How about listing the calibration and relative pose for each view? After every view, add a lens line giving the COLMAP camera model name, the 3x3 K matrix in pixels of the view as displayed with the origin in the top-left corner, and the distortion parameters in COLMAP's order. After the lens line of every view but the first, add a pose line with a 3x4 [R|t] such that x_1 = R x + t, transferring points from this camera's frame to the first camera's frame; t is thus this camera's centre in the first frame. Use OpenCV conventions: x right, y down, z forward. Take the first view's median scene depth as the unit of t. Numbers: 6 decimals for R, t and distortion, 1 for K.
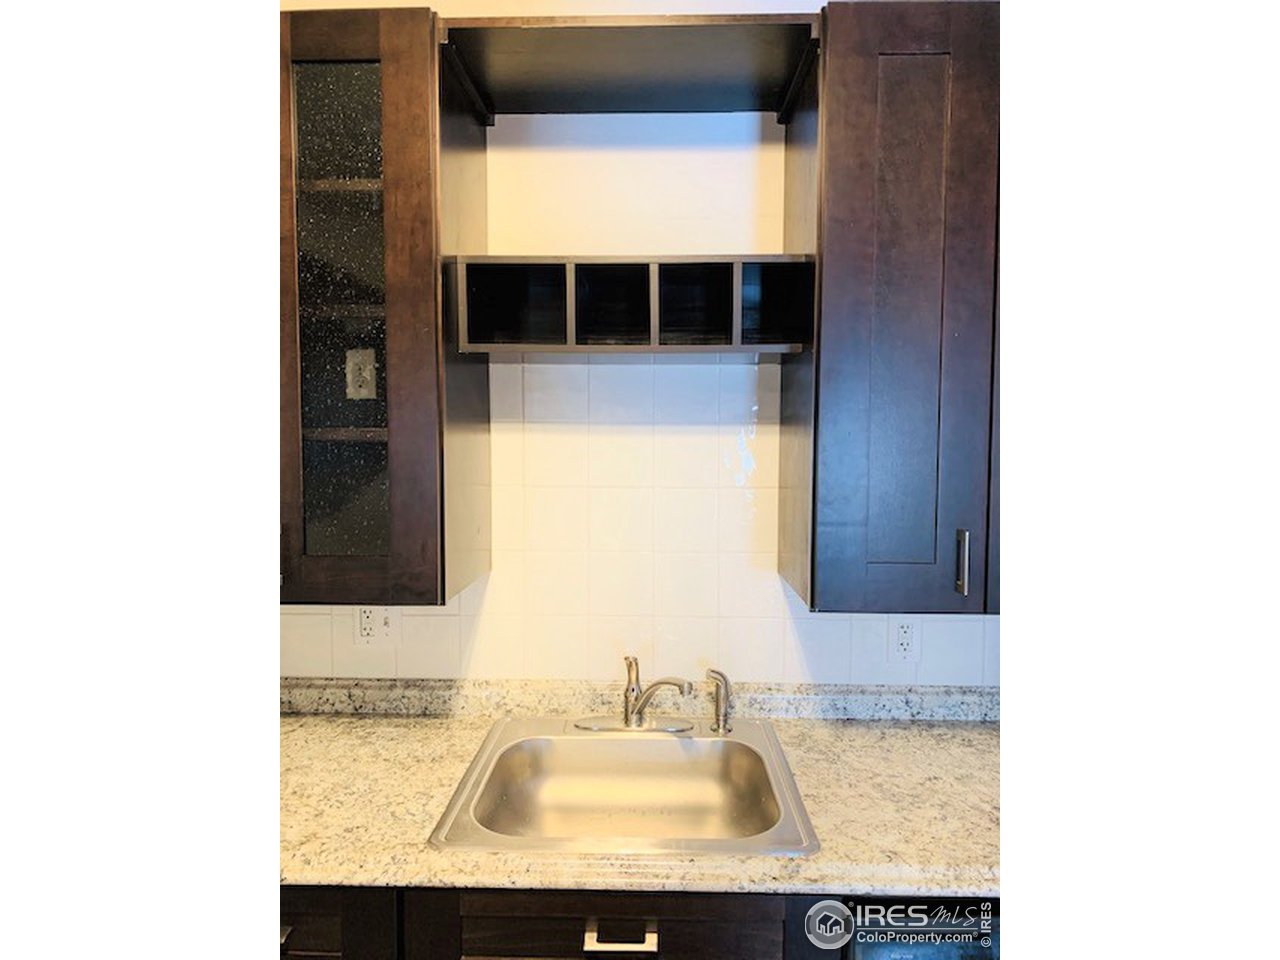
lens RADIAL K [[759.8, 0, 640.0], [0, 759.8, 480.0], [0, 0, 1]] dist [0.023945, -0.001628]
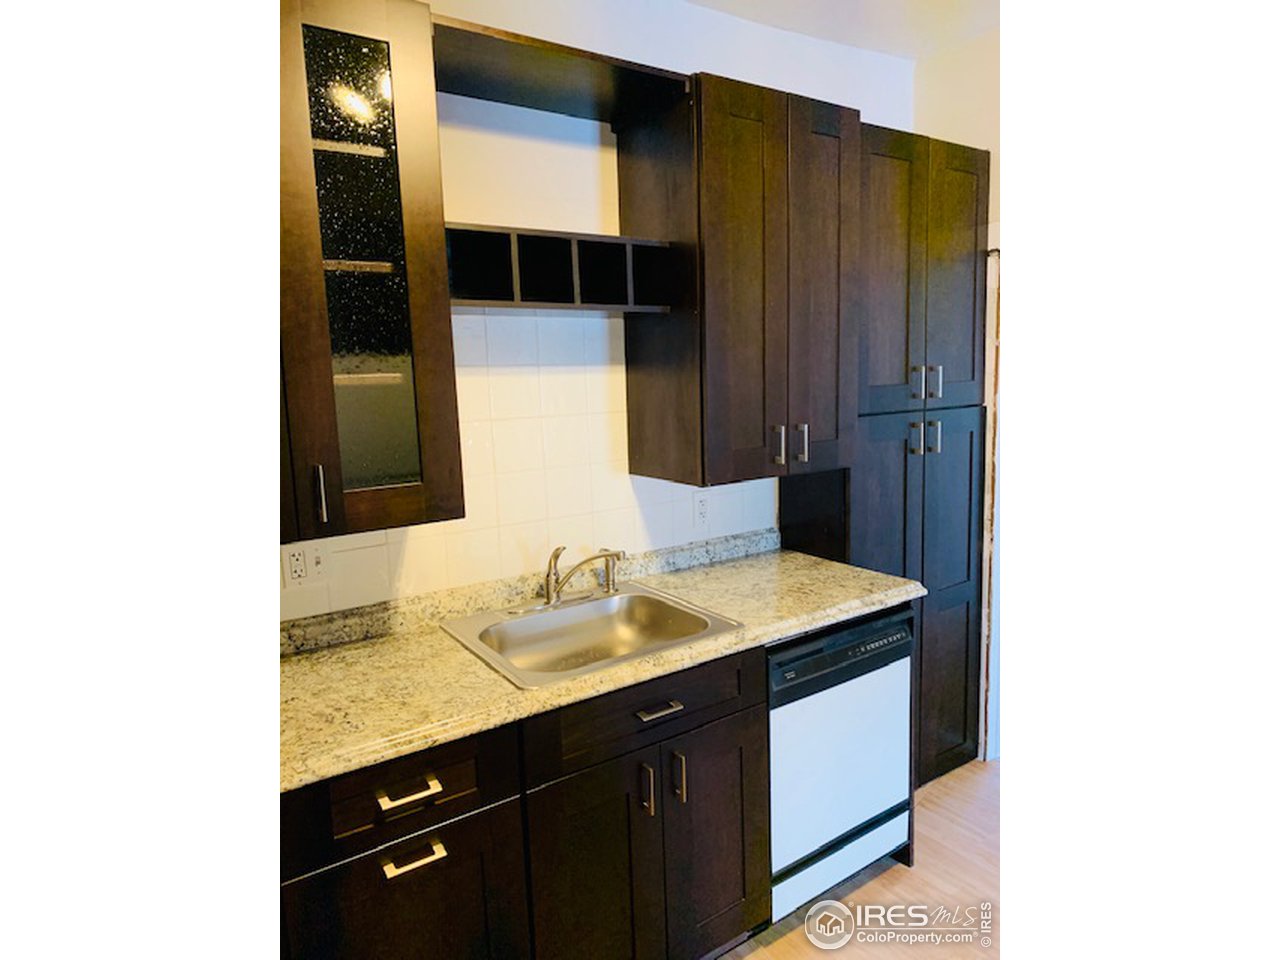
lens RADIAL K [[753.0, 0, 650.5], [0, 753.0, 483.3], [0, 0, 1]] dist [0.029588, -0.000319]
pose [[0.809012, -0.114649, 0.576503, -0.566708], [0.072167, 0.992747, 0.096155, 0.011818], [-0.583346, -0.036186, 0.811418, -0.117041]]
